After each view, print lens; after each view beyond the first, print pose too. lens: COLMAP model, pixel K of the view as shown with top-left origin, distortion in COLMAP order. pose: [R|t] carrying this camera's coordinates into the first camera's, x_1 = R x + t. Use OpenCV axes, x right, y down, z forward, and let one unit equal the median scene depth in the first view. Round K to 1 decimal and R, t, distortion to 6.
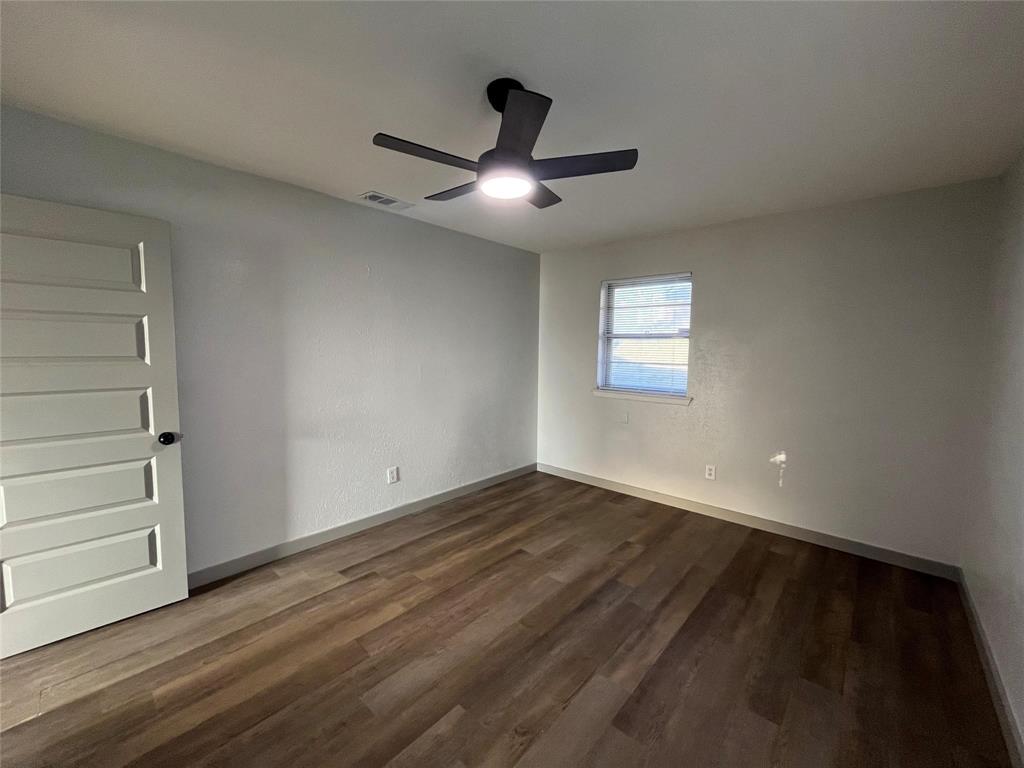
lens RADIAL K [[415.3, 0, 513.3], [0, 415.3, 380.5], [0, 0, 1]] dist [-0.001172, -0.000270]
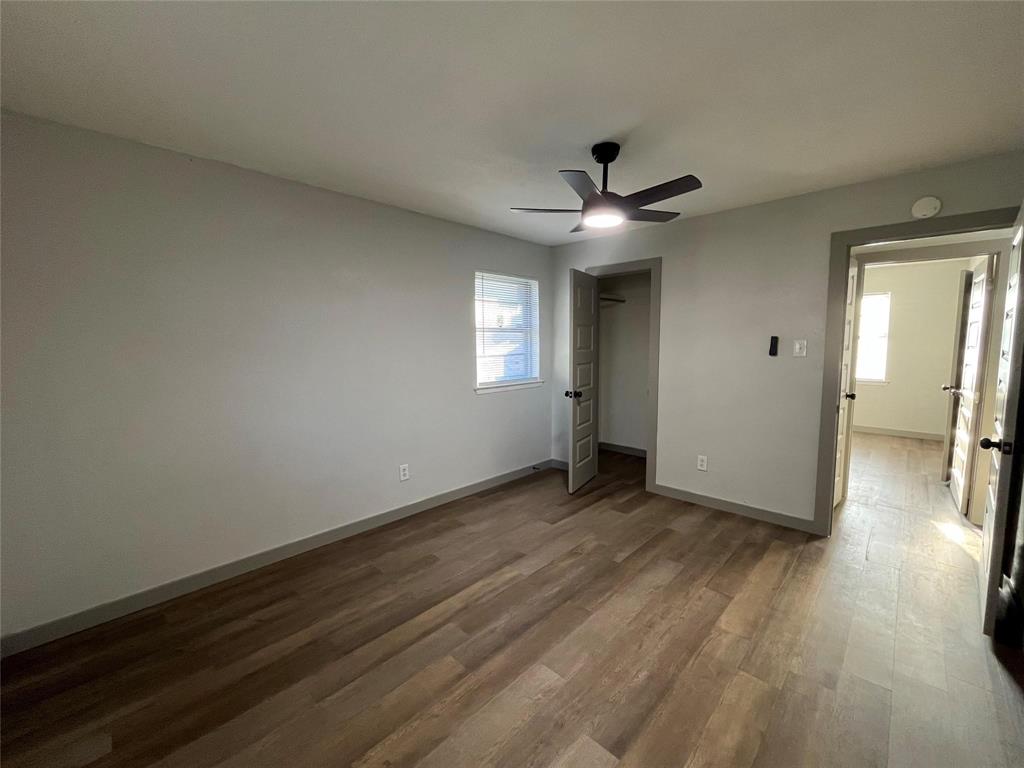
lens RADIAL K [[415.3, 0, 513.3], [0, 415.3, 380.5], [0, 0, 1]] dist [-0.001172, -0.000270]
pose [[-0.999335, -0.010260, 0.034980, 0.166303], [-0.003855, 0.983940, 0.178460, -0.145060], [-0.036250, 0.178206, -0.983325, 1.809153]]
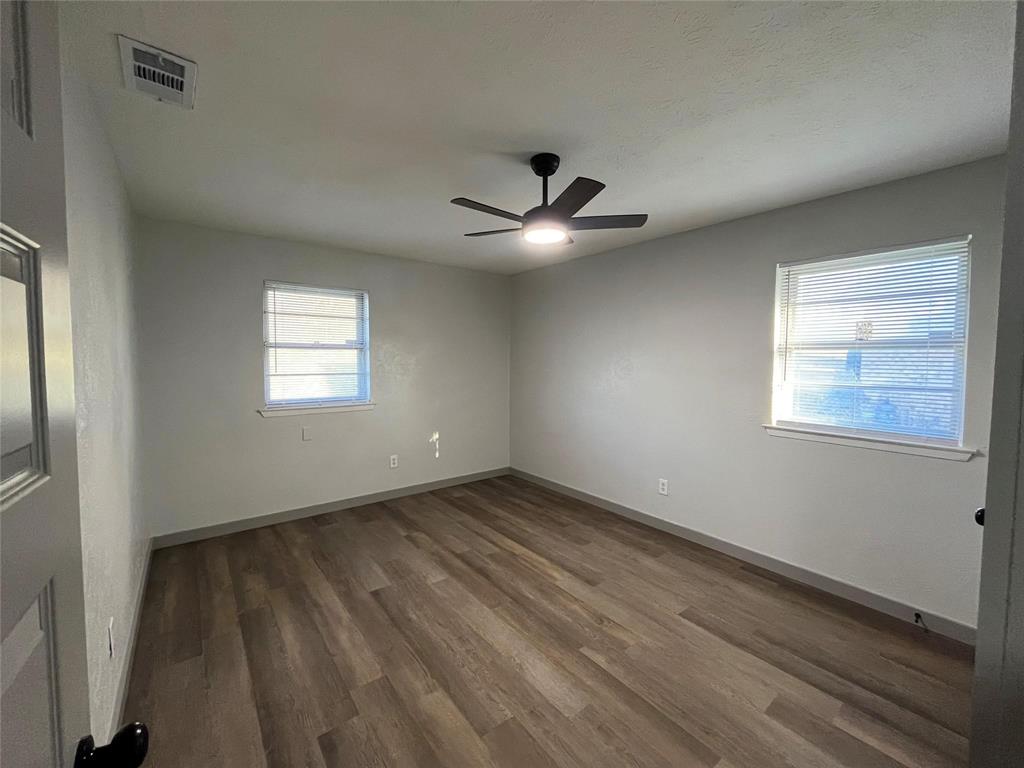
lens RADIAL K [[415.3, 0, 513.3], [0, 415.3, 380.5], [0, 0, 1]] dist [-0.001172, -0.000270]
pose [[0.176260, -0.065845, 0.982139, -0.975007], [0.080350, 0.995393, 0.052313, -0.073733], [-0.981059, 0.069694, 0.180739, 0.667729]]
